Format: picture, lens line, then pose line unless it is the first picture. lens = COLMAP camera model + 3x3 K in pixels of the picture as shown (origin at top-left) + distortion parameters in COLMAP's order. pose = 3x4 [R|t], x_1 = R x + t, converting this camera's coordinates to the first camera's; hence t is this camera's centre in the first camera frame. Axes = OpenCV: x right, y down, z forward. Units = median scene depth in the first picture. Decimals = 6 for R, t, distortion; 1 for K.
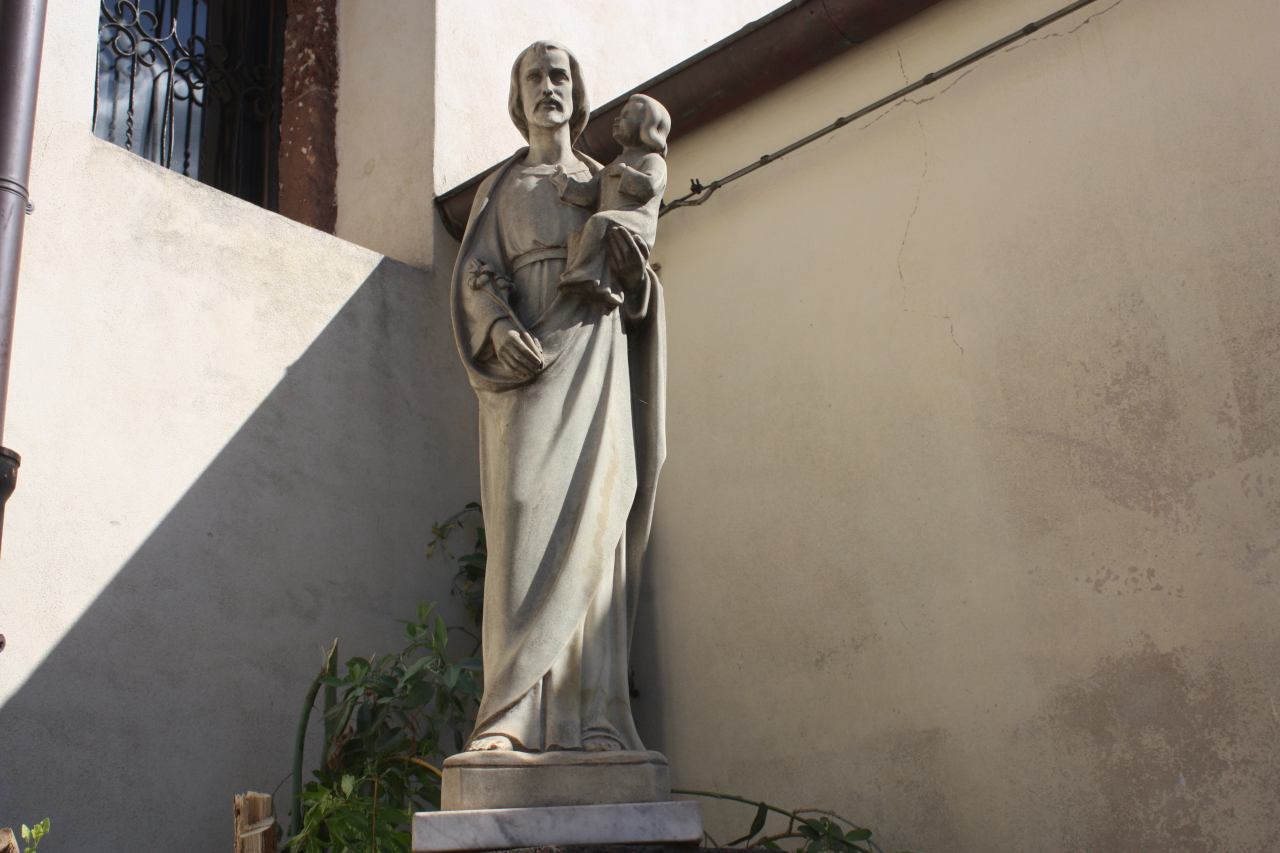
lens RADIAL K [[1440.4, 0, 640.0], [0, 1440.4, 426.5], [0, 0, 1]] dist [-0.003392, -0.002050]
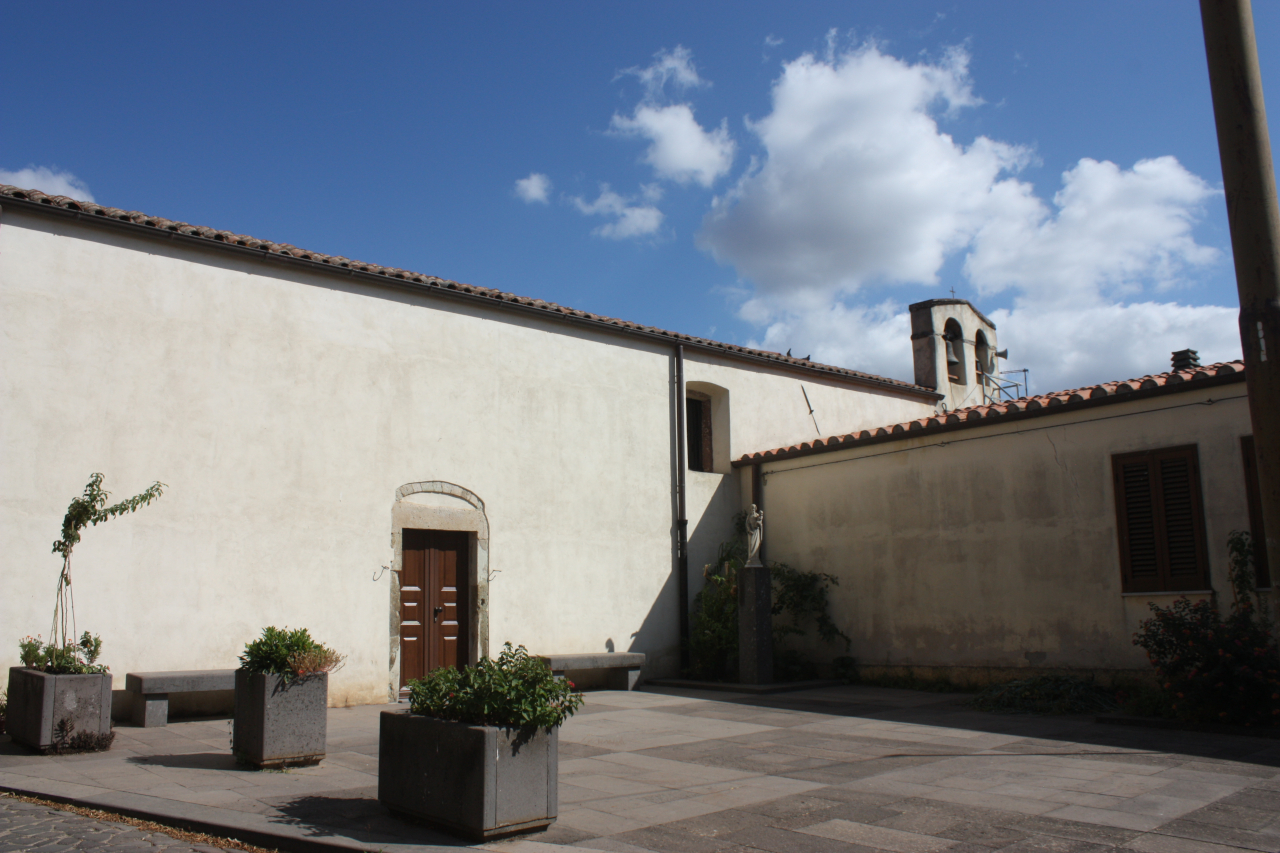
lens RADIAL K [[1106.3, 0, 640.0], [0, 1106.3, 426.5], [0, 0, 1]] dist [-0.159488, 0.123264]
pose [[0.991337, 0.019705, -0.129855, 0.096764], [0.003102, 0.984893, 0.173138, -1.313720], [0.131305, -0.172041, 0.976300, -4.223160]]
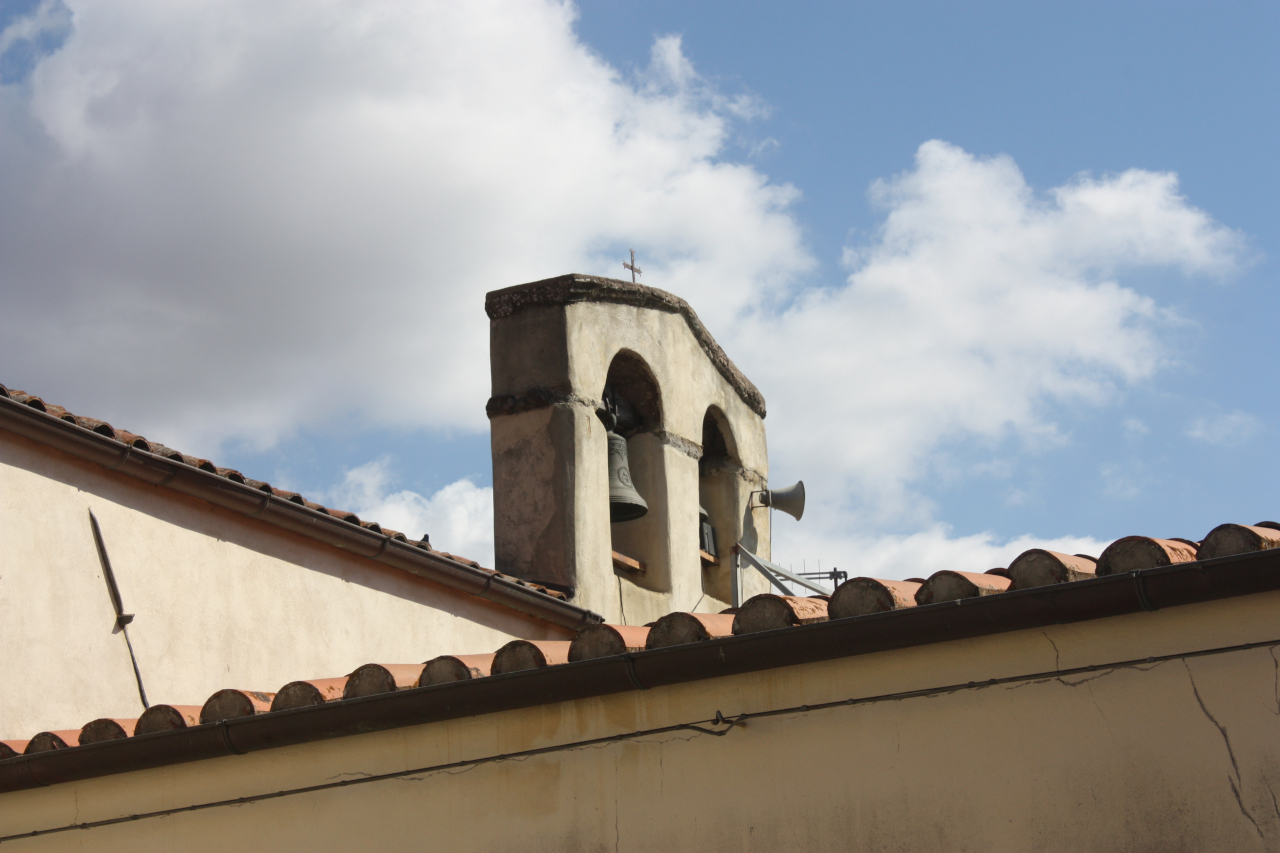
lens RADIAL K [[3298.3, 0, 640.0], [0, 3298.3, 426.5], [0, 0, 1]] dist [0.076474, 0.173954]
pose [[0.979582, 0.079403, 0.184699, 0.077522], [-0.089544, 0.994863, 0.047214, -0.870633], [-0.180001, -0.062789, 0.981660, -2.674096]]
